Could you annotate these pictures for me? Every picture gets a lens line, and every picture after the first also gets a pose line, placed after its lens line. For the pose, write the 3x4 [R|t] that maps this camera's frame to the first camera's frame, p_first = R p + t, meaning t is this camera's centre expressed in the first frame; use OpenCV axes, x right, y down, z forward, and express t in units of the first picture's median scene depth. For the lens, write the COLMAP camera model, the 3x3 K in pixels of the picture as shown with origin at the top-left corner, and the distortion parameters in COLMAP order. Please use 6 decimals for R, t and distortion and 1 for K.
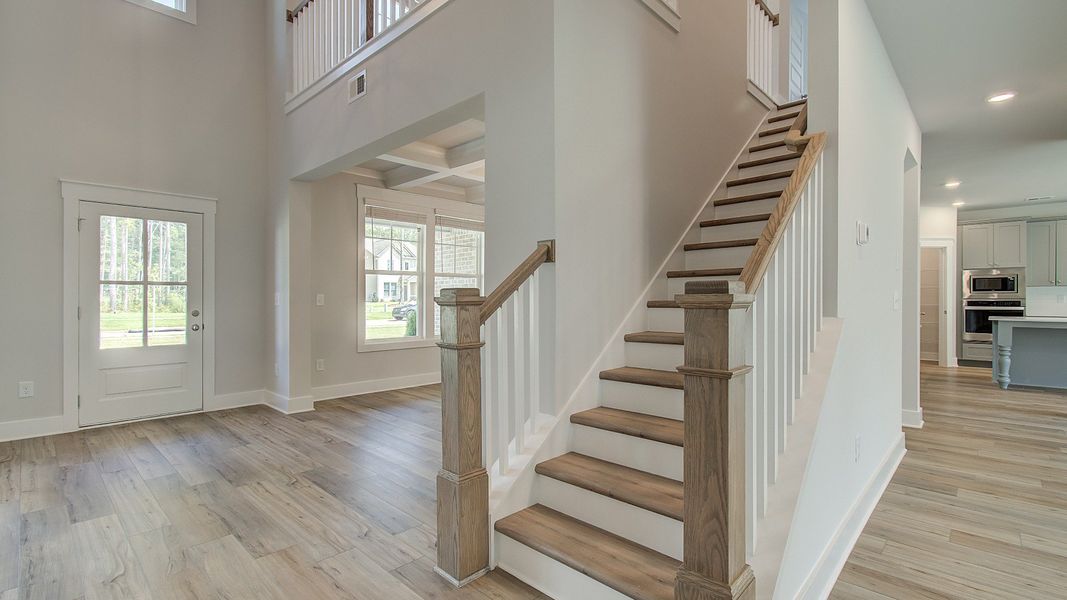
lens RADIAL K [[463.4, 0, 537.6], [0, 463.4, 303.3], [0, 0, 1]] dist [0.001057, 0.000071]
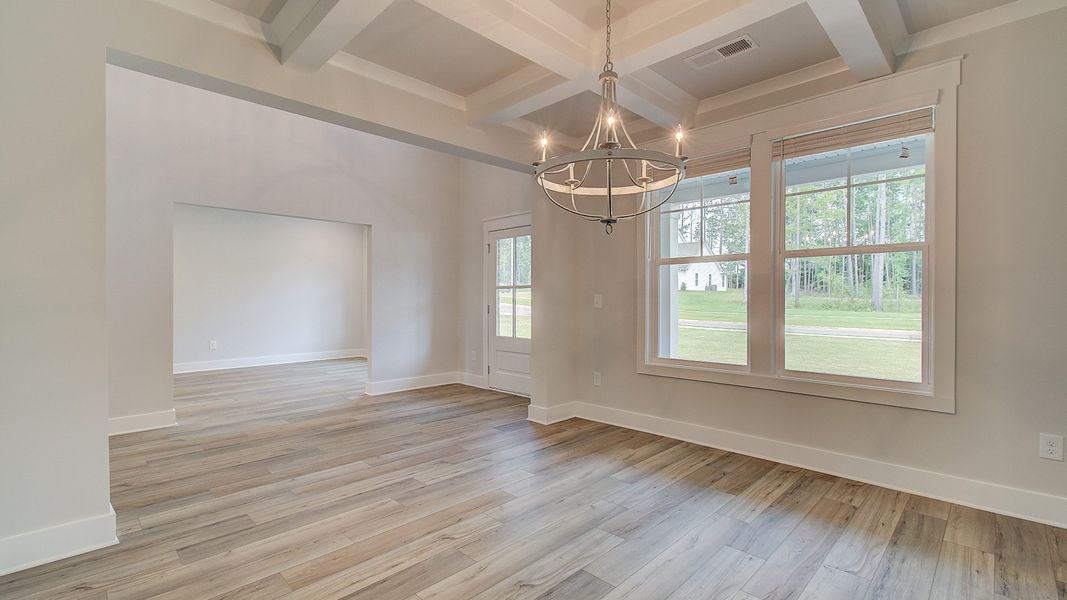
lens RADIAL K [[463.4, 0, 537.6], [0, 463.4, 303.3], [0, 0, 1]] dist [0.001057, 0.000071]
pose [[-0.008544, 0.006878, -0.999940, 0.478801], [-0.015754, 0.999851, 0.007012, -0.009255], [0.999839, 0.015813, -0.008434, 1.168125]]
